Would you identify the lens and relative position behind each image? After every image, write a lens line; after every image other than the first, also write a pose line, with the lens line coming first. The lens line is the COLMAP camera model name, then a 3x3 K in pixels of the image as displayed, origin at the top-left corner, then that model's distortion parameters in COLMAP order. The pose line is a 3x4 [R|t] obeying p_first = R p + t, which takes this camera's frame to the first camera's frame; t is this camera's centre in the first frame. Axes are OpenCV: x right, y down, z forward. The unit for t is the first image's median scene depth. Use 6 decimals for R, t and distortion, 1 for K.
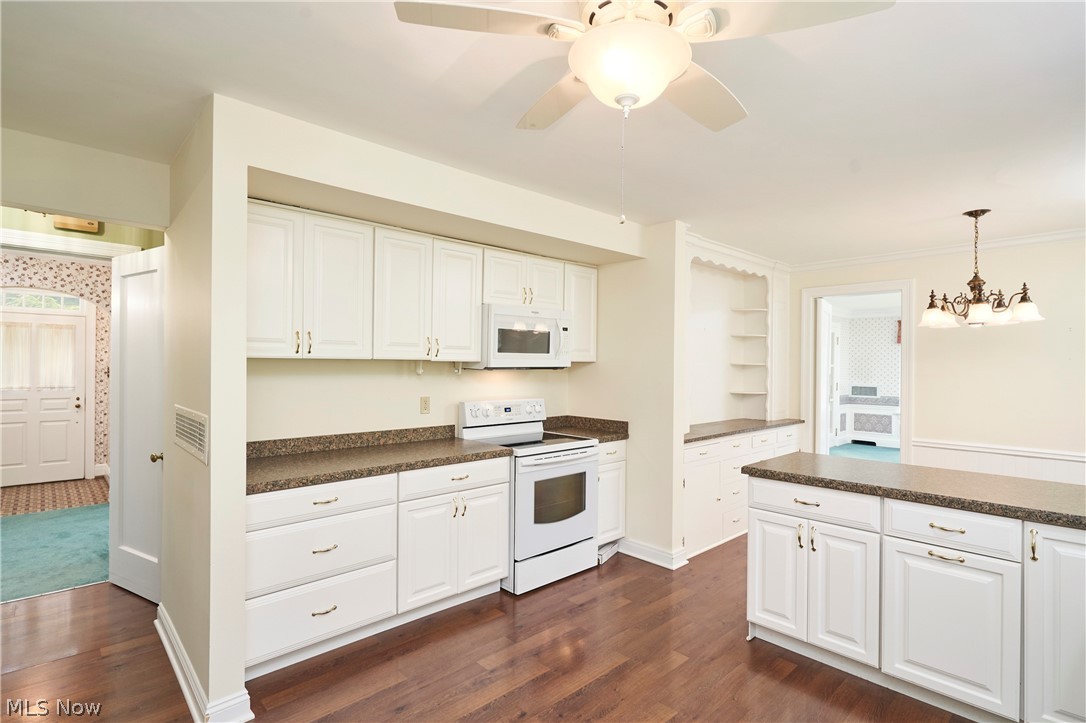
lens RADIAL K [[529.2, 0, 543.0], [0, 529.2, 361.5], [0, 0, 1]] dist [-0.000949, -0.000096]
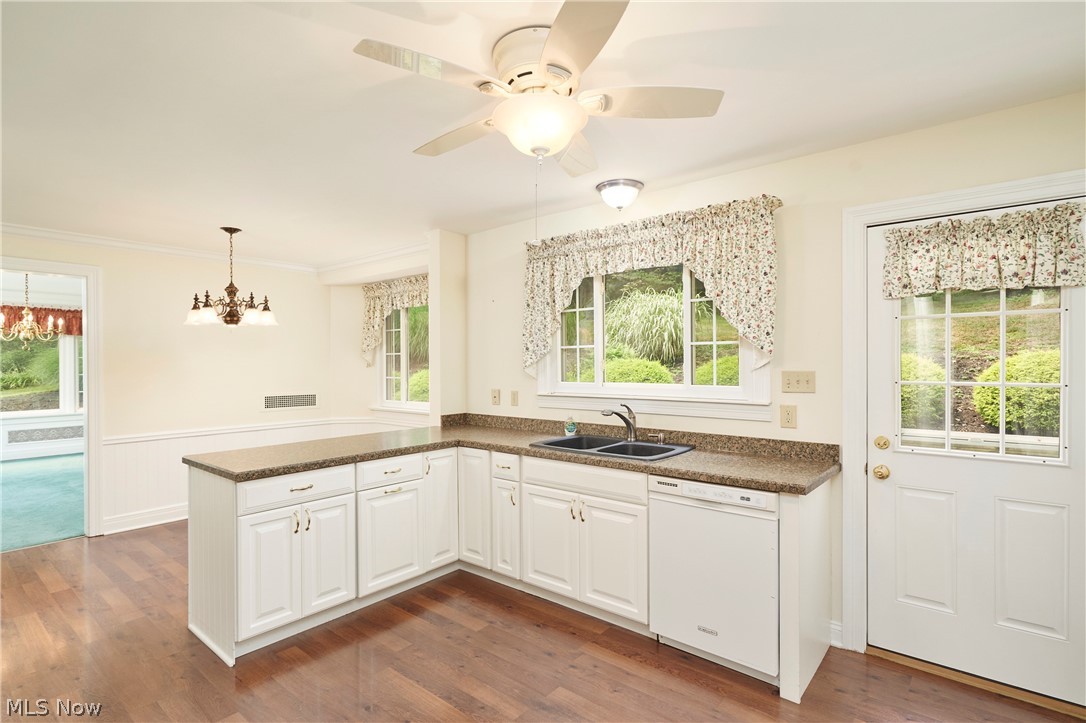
lens RADIAL K [[529.2, 0, 543.0], [0, 529.2, 361.5], [0, 0, 1]] dist [-0.000949, -0.000096]
pose [[-0.116345, -0.009285, 0.993165, -0.618339], [-0.002719, 0.999956, 0.009030, -0.001120], [-0.993205, -0.001650, -0.116365, 0.638343]]
